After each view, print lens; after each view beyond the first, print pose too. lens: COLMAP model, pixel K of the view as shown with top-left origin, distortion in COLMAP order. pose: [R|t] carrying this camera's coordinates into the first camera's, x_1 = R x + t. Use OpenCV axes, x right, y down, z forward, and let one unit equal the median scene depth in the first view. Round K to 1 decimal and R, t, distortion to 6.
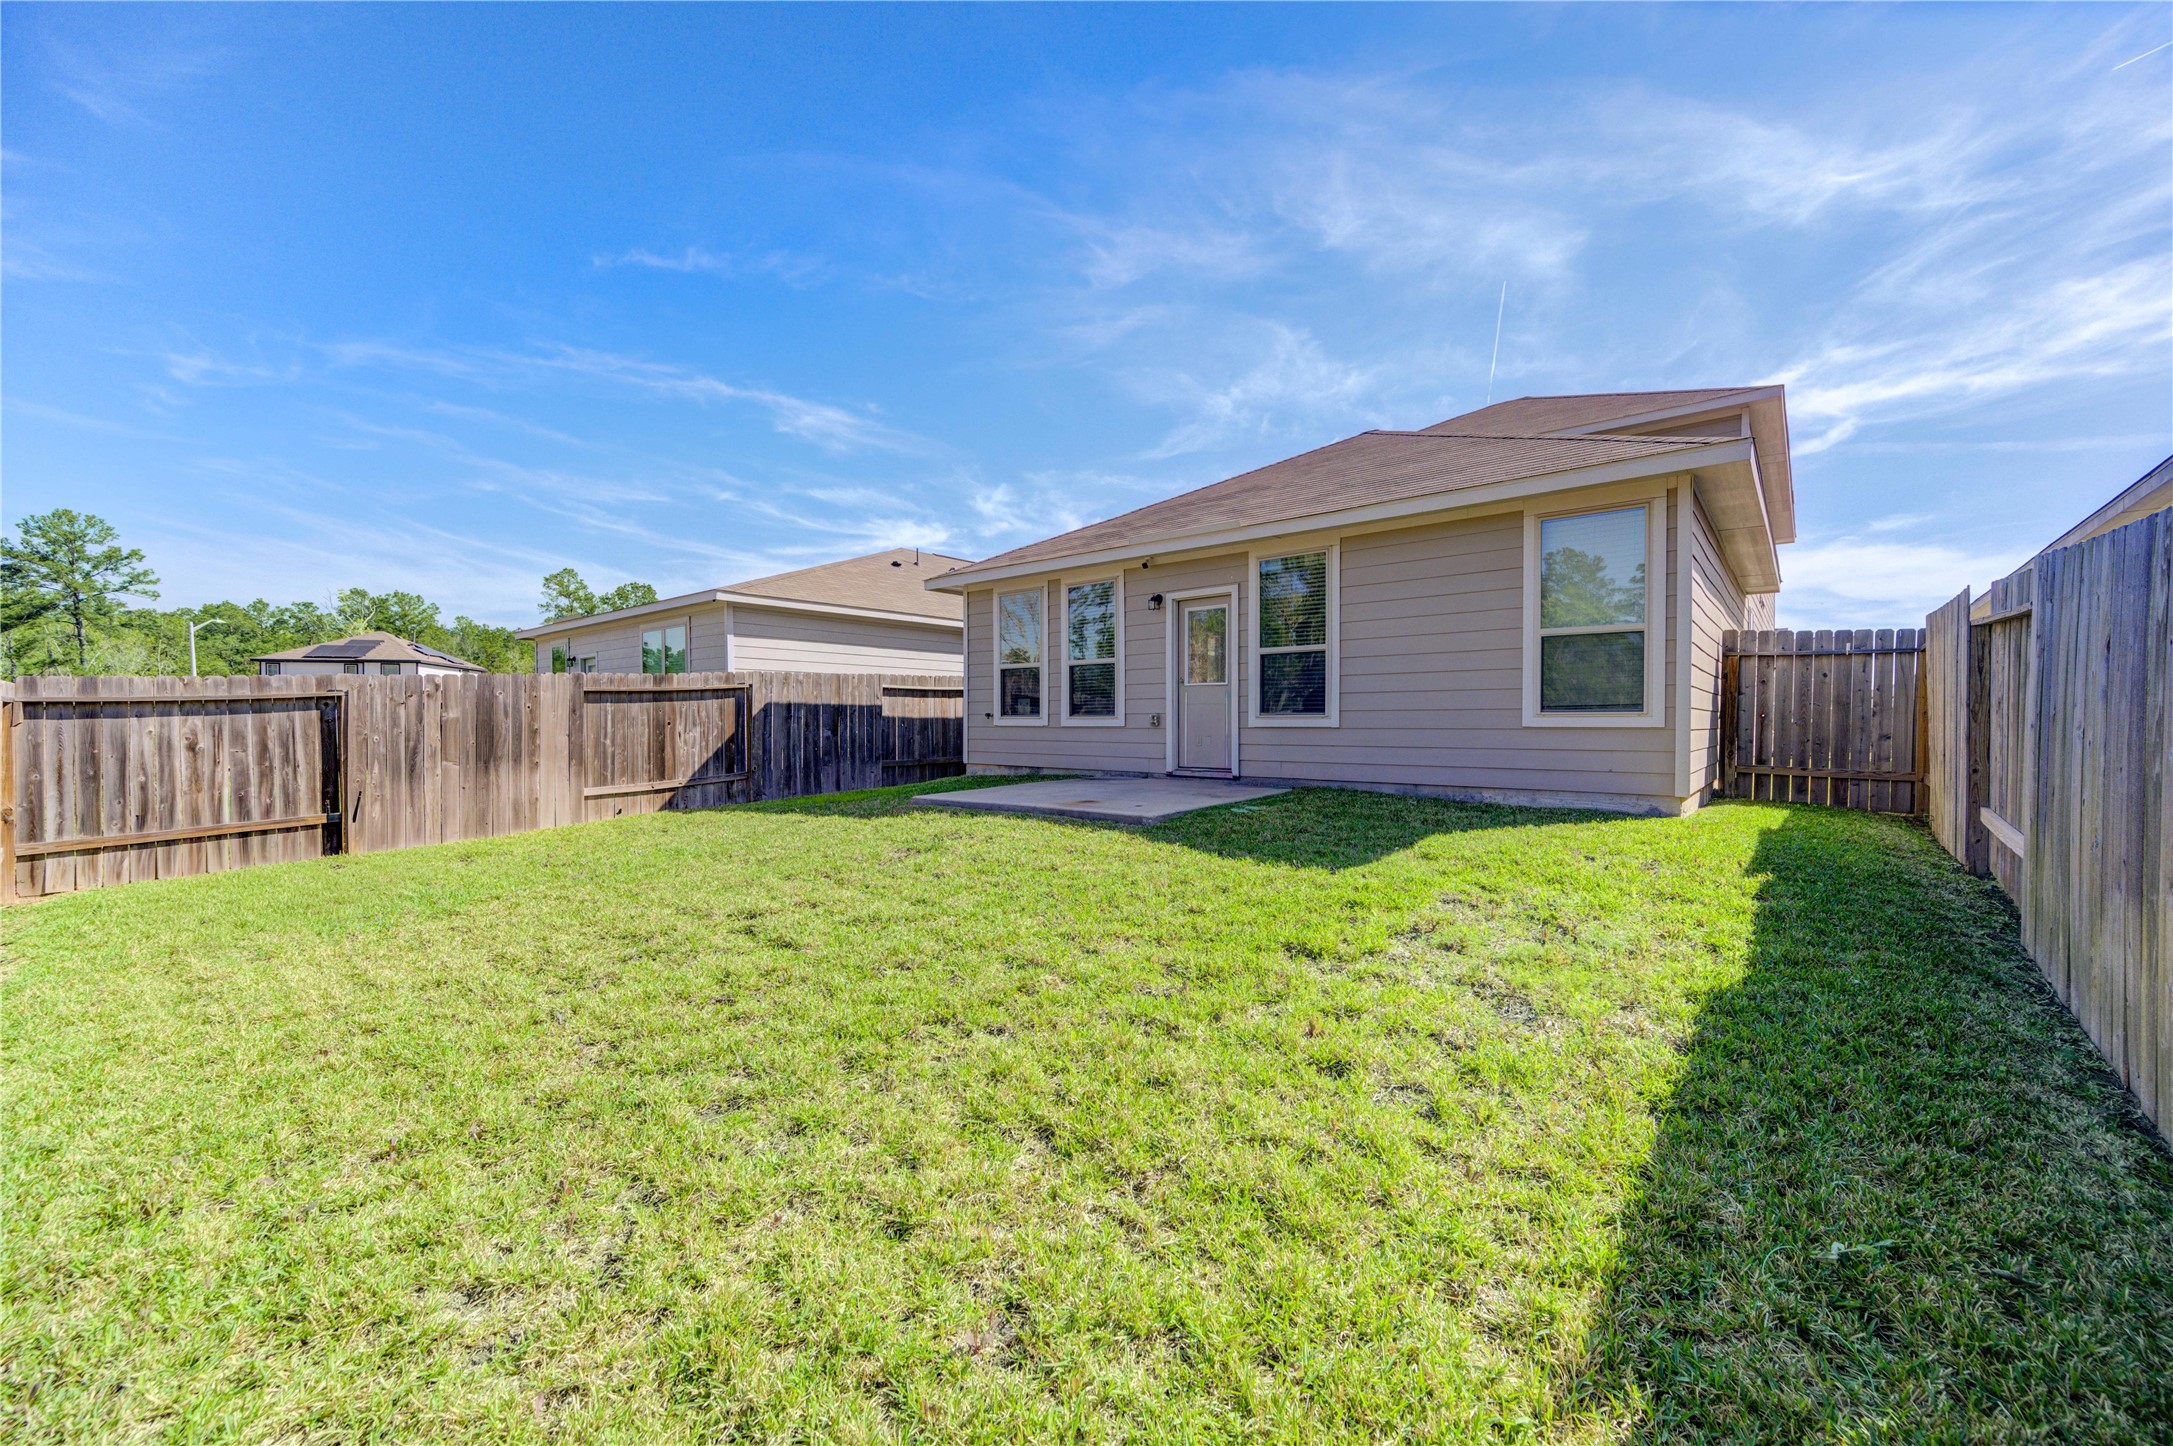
lens RADIAL K [[844.7, 0, 1110.6], [0, 844.7, 775.6], [0, 0, 1]] dist [0.000319, 0.001590]
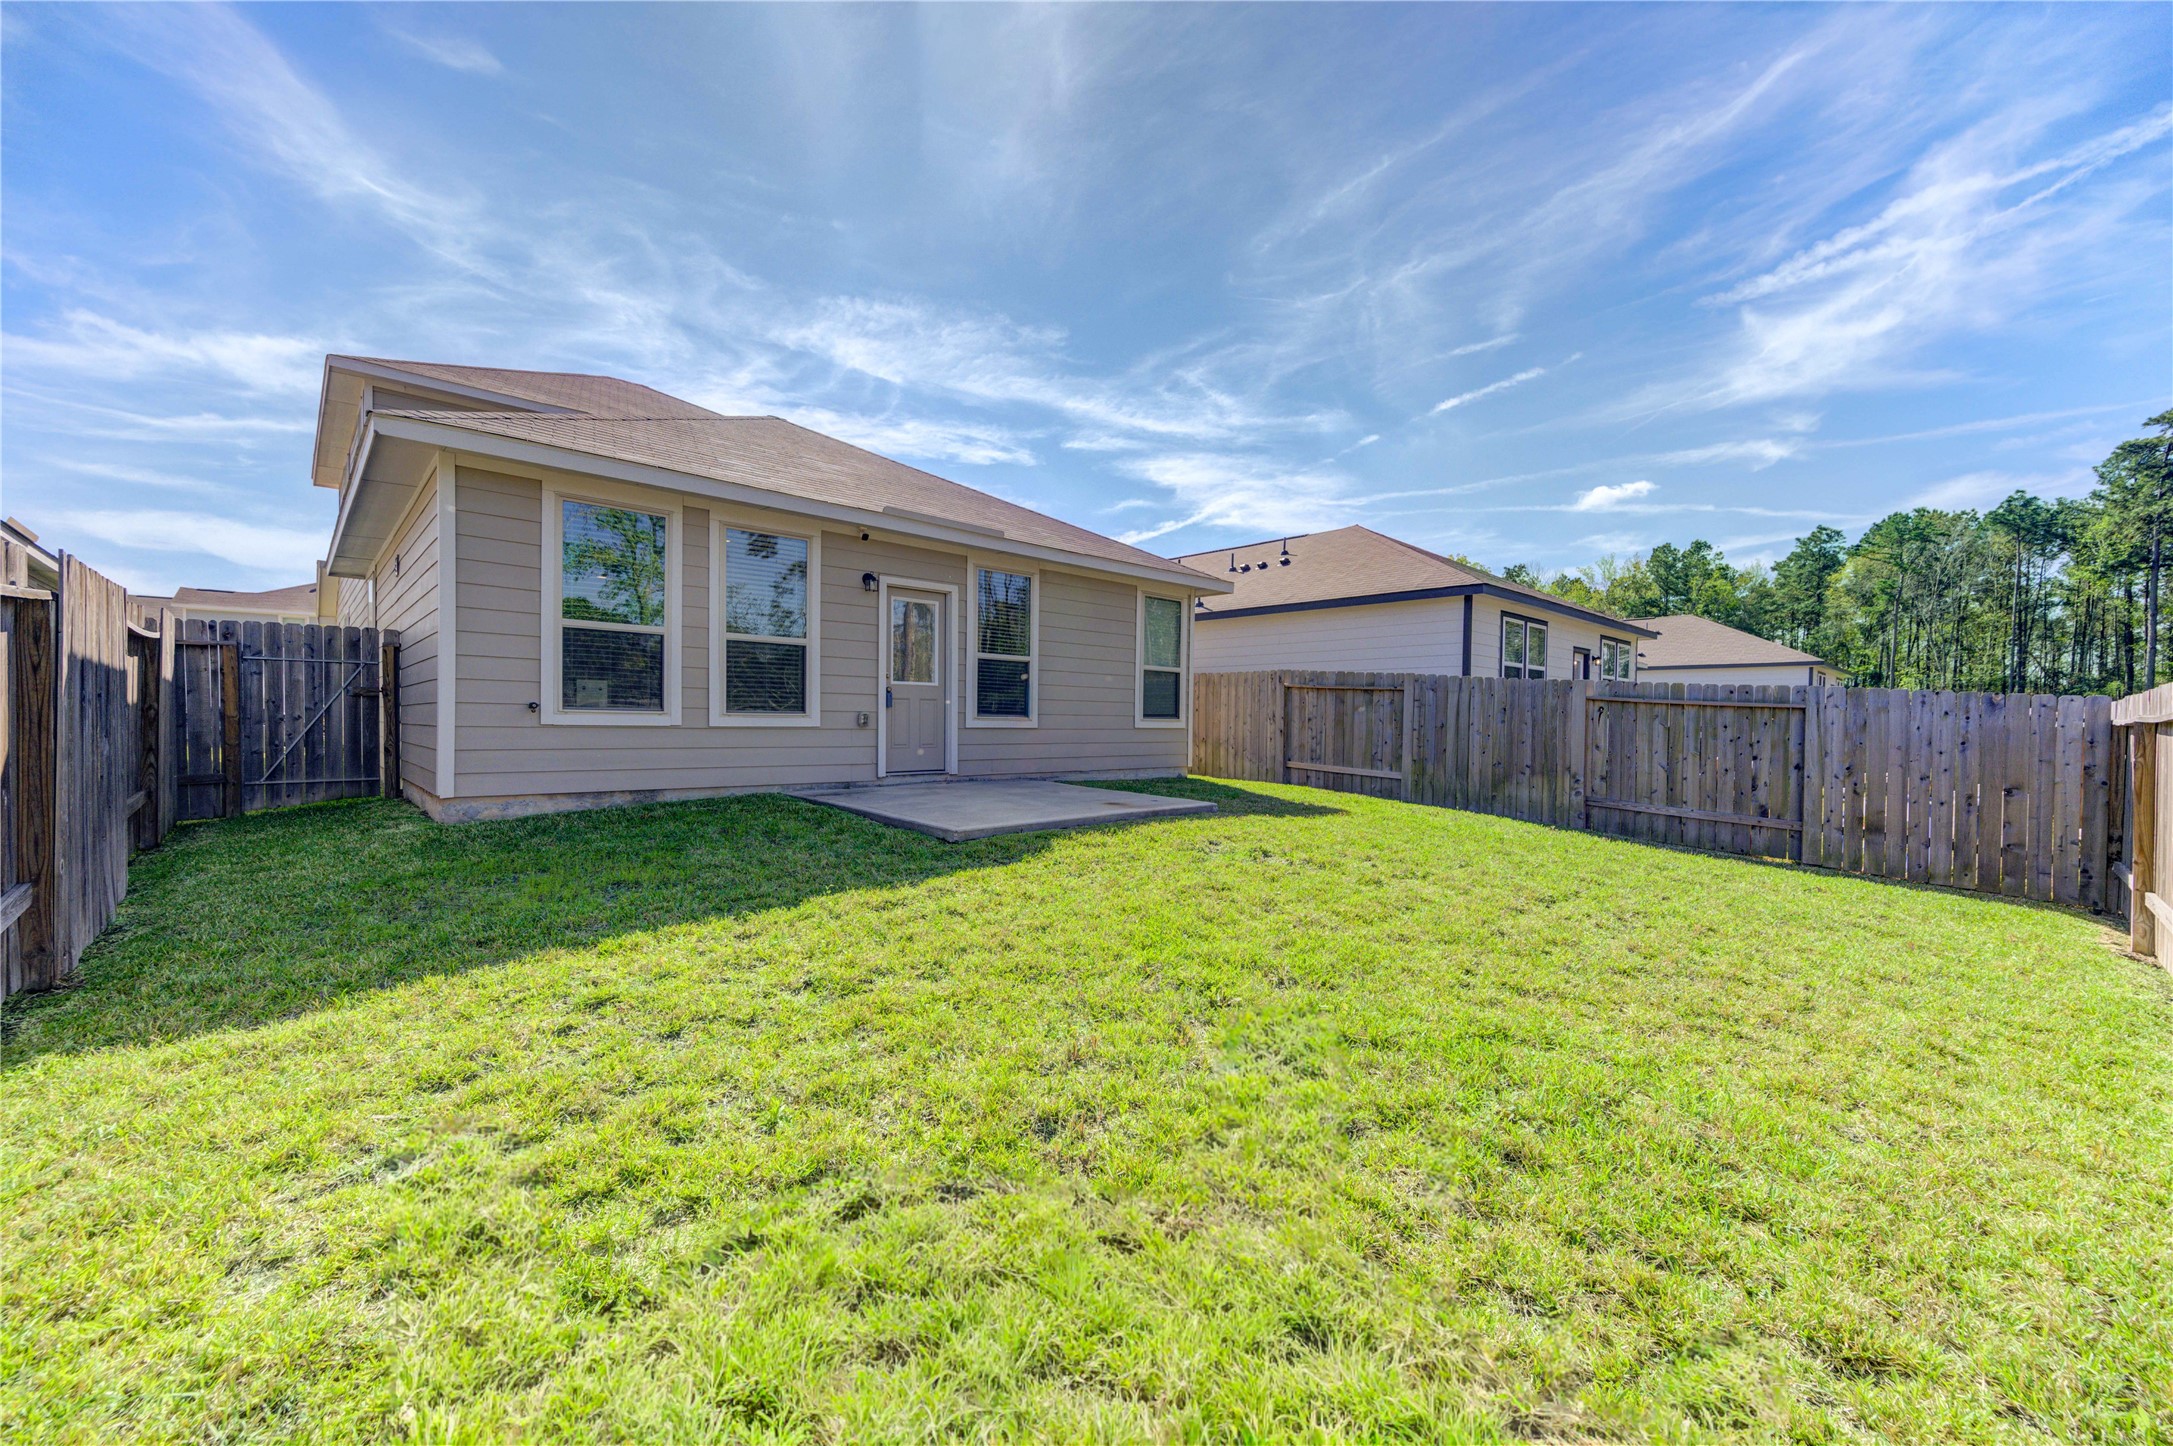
lens RADIAL K [[844.7, 0, 1102.9], [0, 844.7, 721.8], [0, 0, 1]] dist [0.000319, 0.001590]
pose [[0.118006, 0.002701, 0.993009, -0.549960], [0.050514, 0.998685, -0.008720, -0.031354], [-0.991727, 0.051190, 0.117715, 0.475025]]
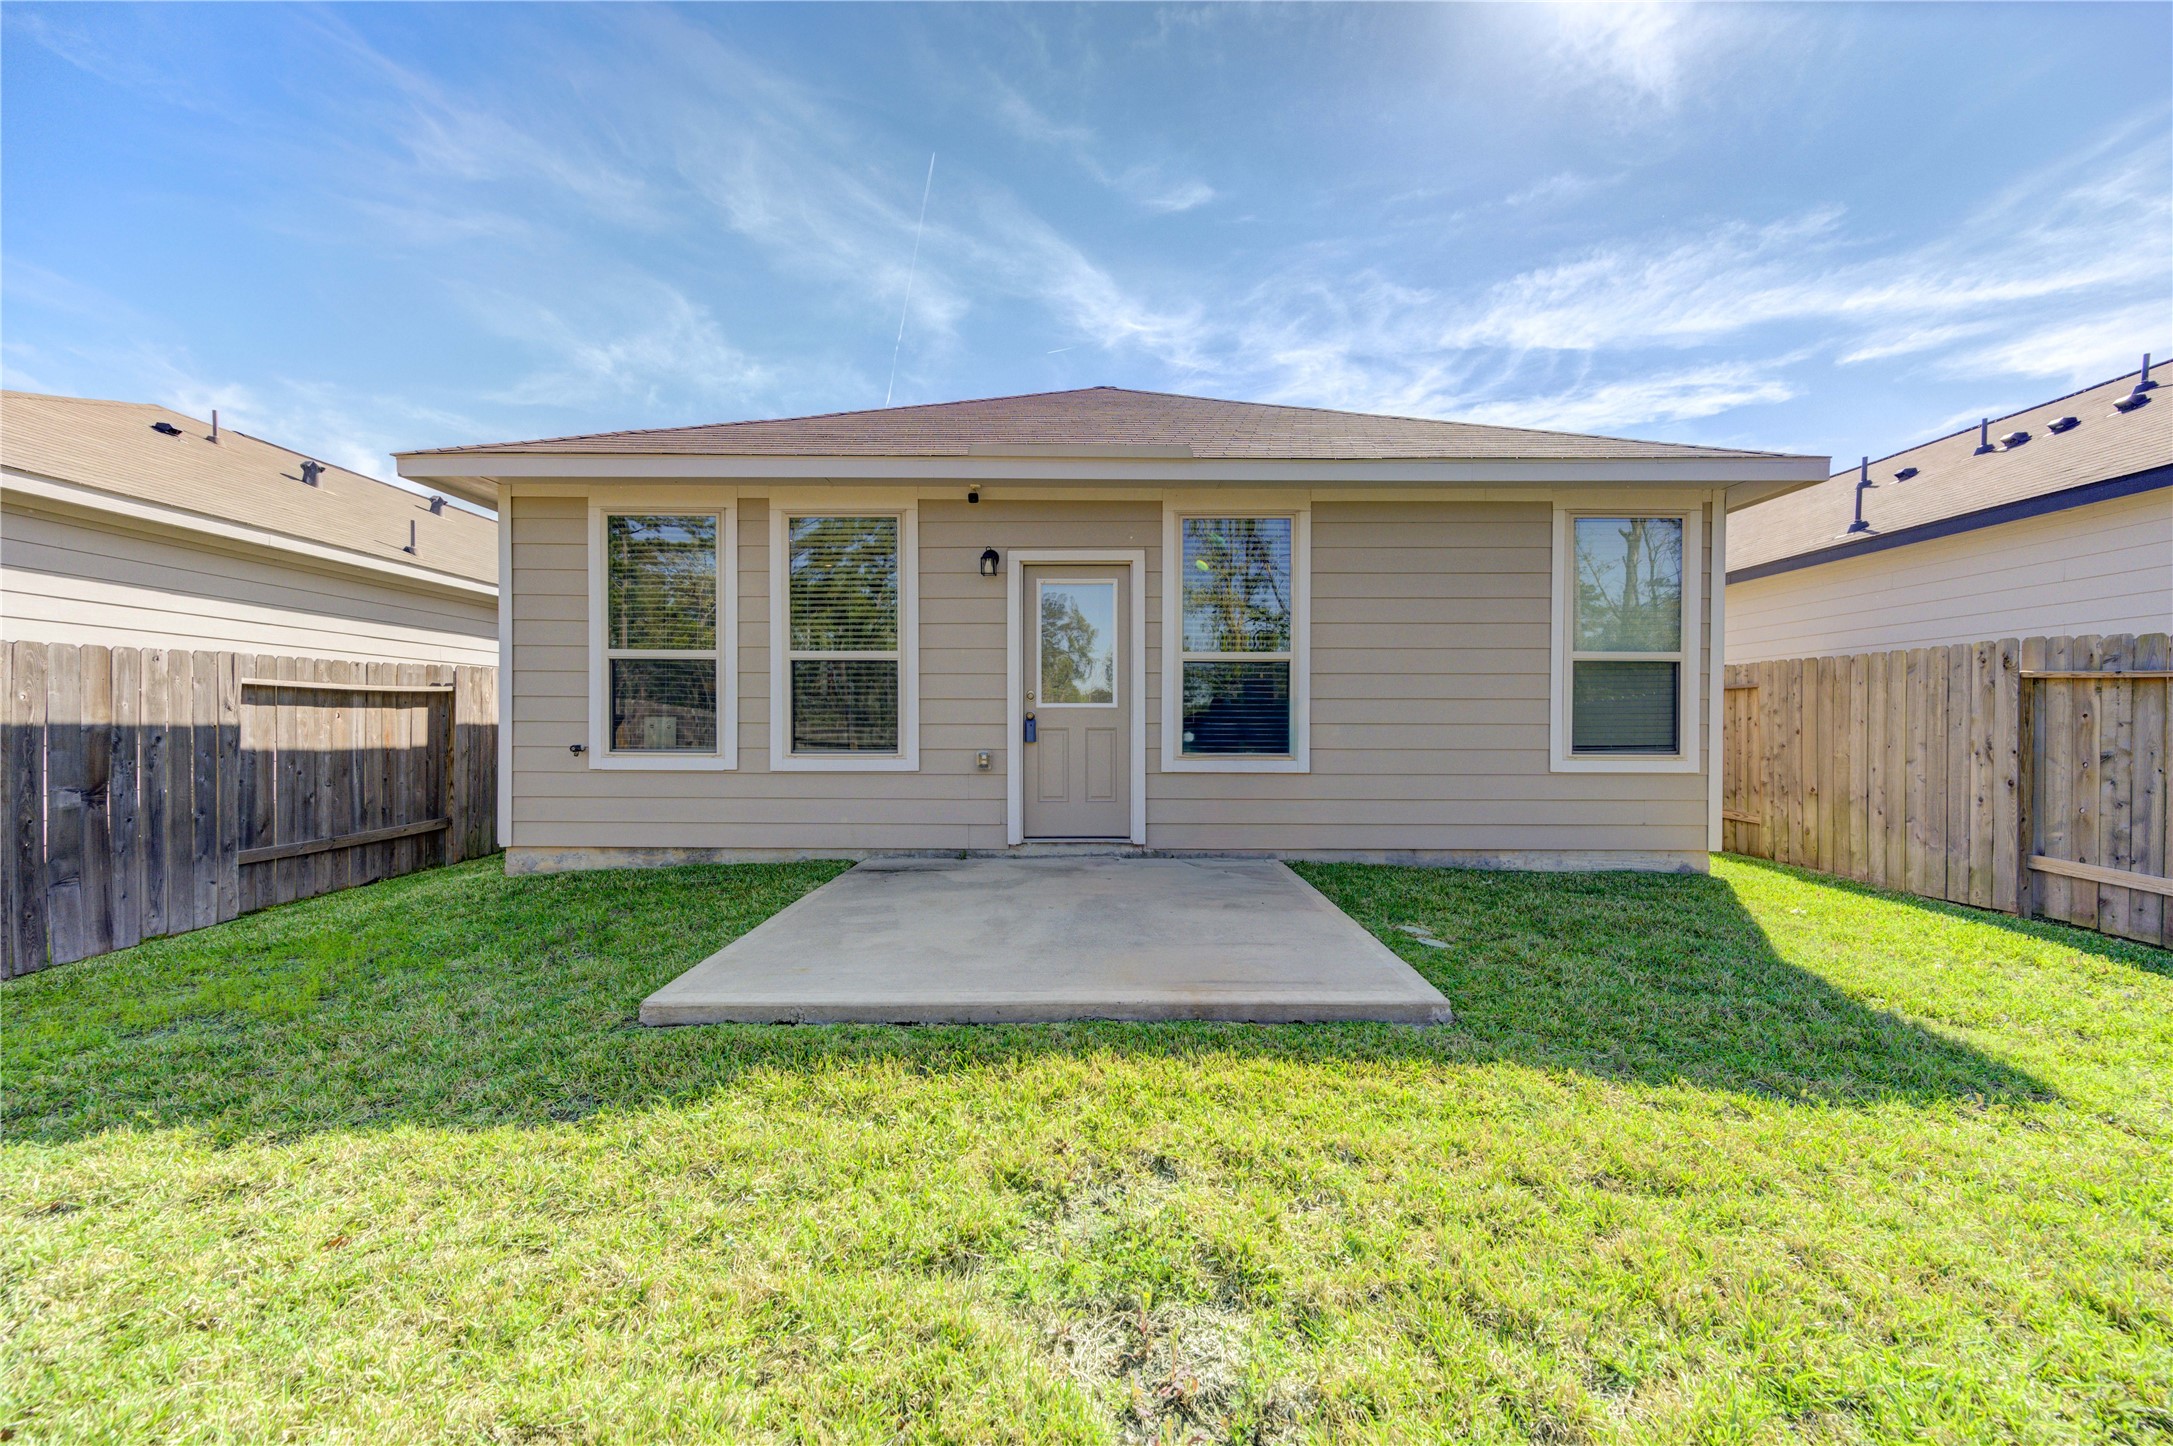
lens RADIAL K [[844.7, 0, 1105.5], [0, 844.7, 727.6], [0, 0, 1]] dist [0.000319, 0.001590]
pose [[0.775255, 0.003133, 0.631640, -0.183868], [0.035483, 0.998193, -0.048502, -0.041010], [-0.630651, 0.060014, 0.773743, 0.350119]]
